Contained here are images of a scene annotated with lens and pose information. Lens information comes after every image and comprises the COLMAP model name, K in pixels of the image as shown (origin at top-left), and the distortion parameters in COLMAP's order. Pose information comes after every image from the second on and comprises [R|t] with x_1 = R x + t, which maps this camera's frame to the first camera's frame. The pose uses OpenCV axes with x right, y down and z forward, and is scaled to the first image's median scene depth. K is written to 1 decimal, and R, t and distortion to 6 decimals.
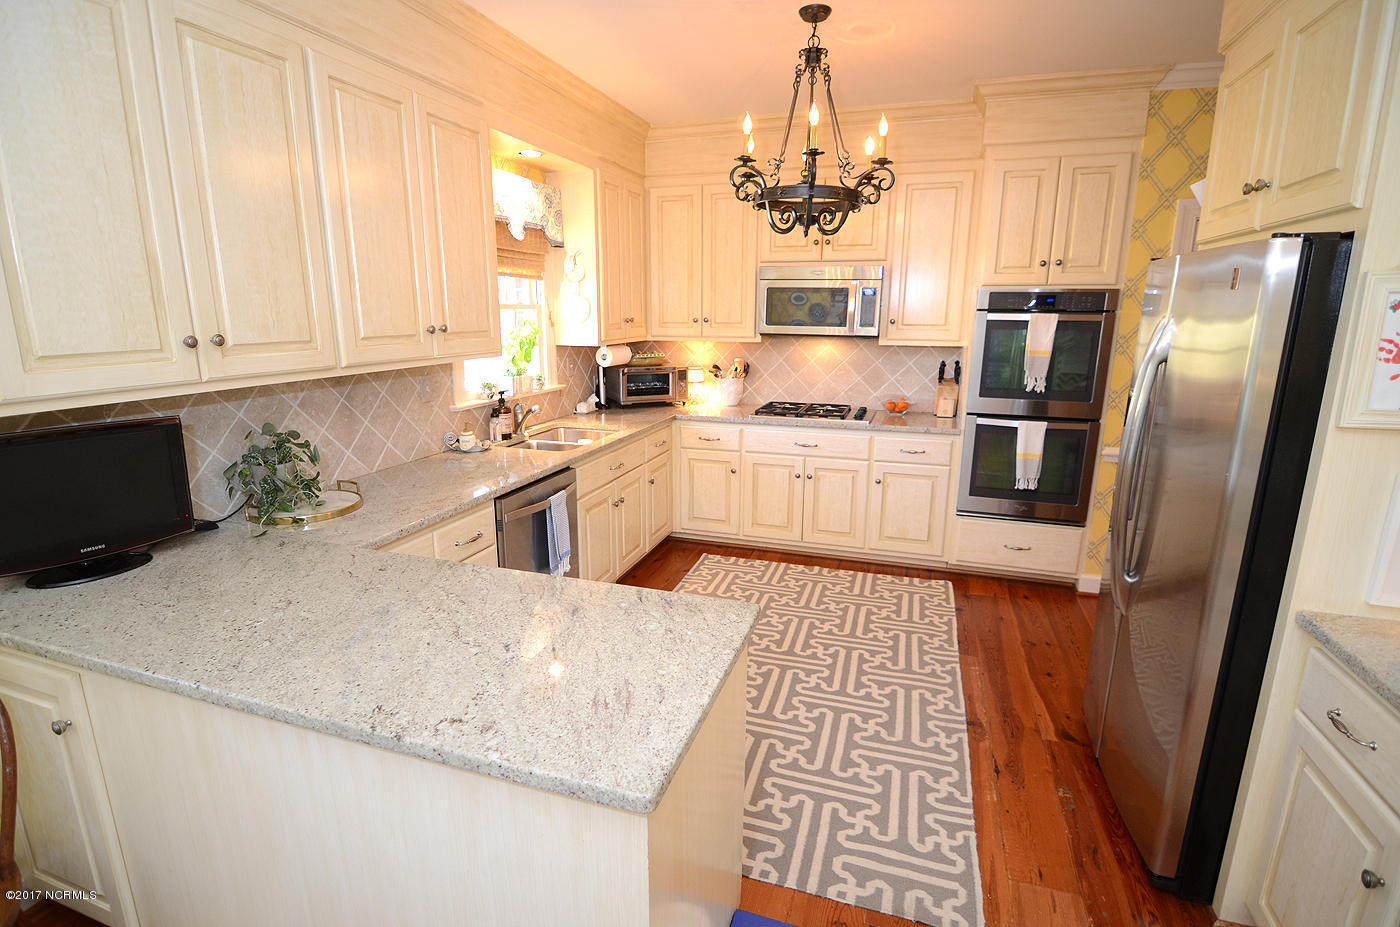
lens RADIAL K [[679.4, 0, 694.6], [0, 679.4, 470.1], [0, 0, 1]] dist [-0.003909, -0.009259]
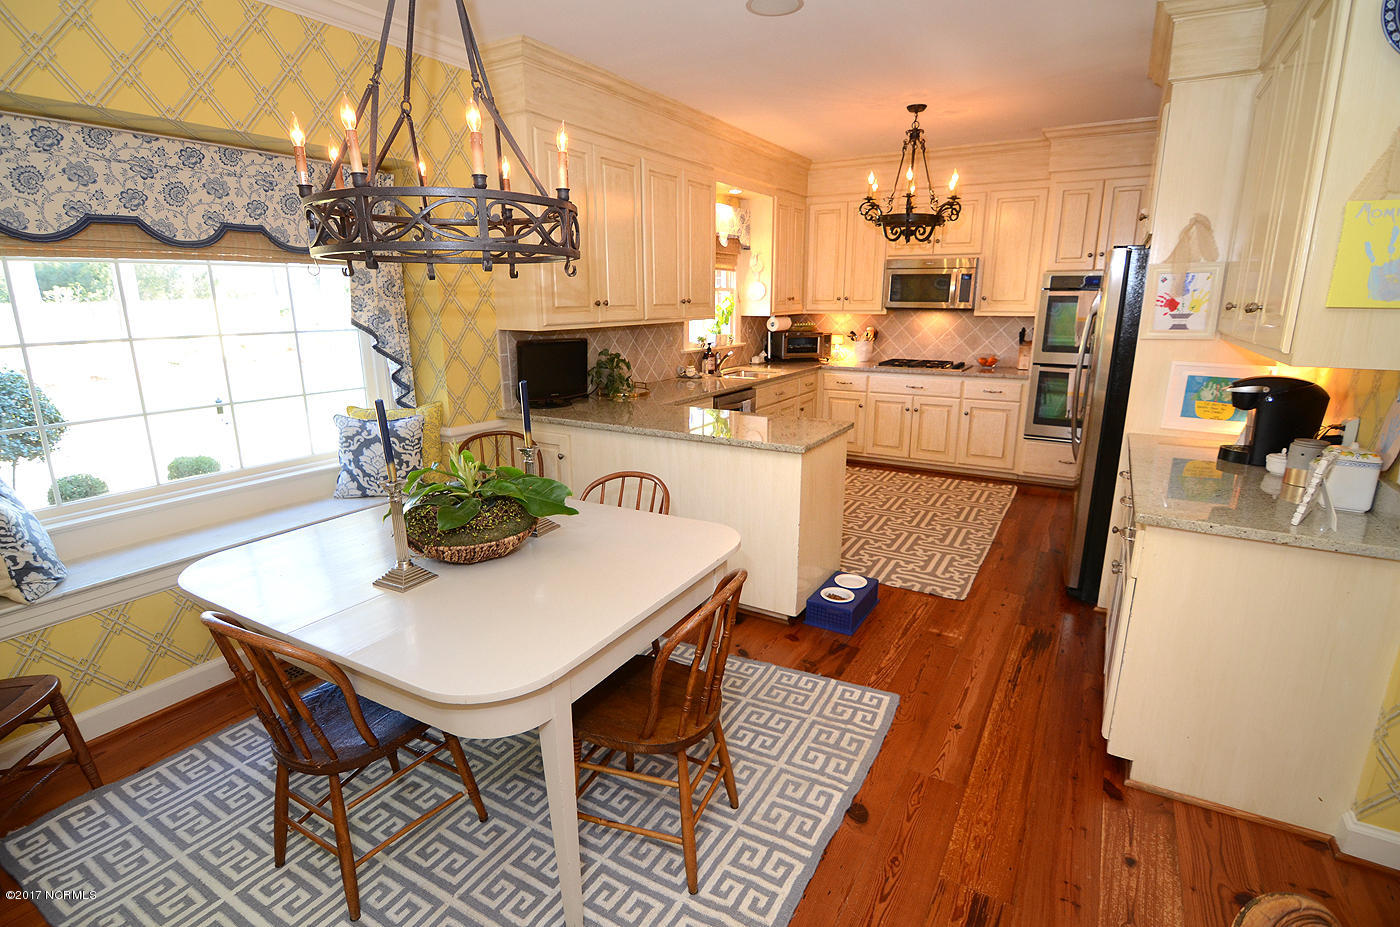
lens RADIAL K [[679.4, 0, 694.6], [0, 679.4, 470.1], [0, 0, 1]] dist [-0.003909, -0.009259]
pose [[0.976637, 0.046579, -0.209788, 0.025965], [-0.042963, 0.998840, 0.021764, 0.139100], [0.210558, -0.012242, 0.977505, -0.527458]]
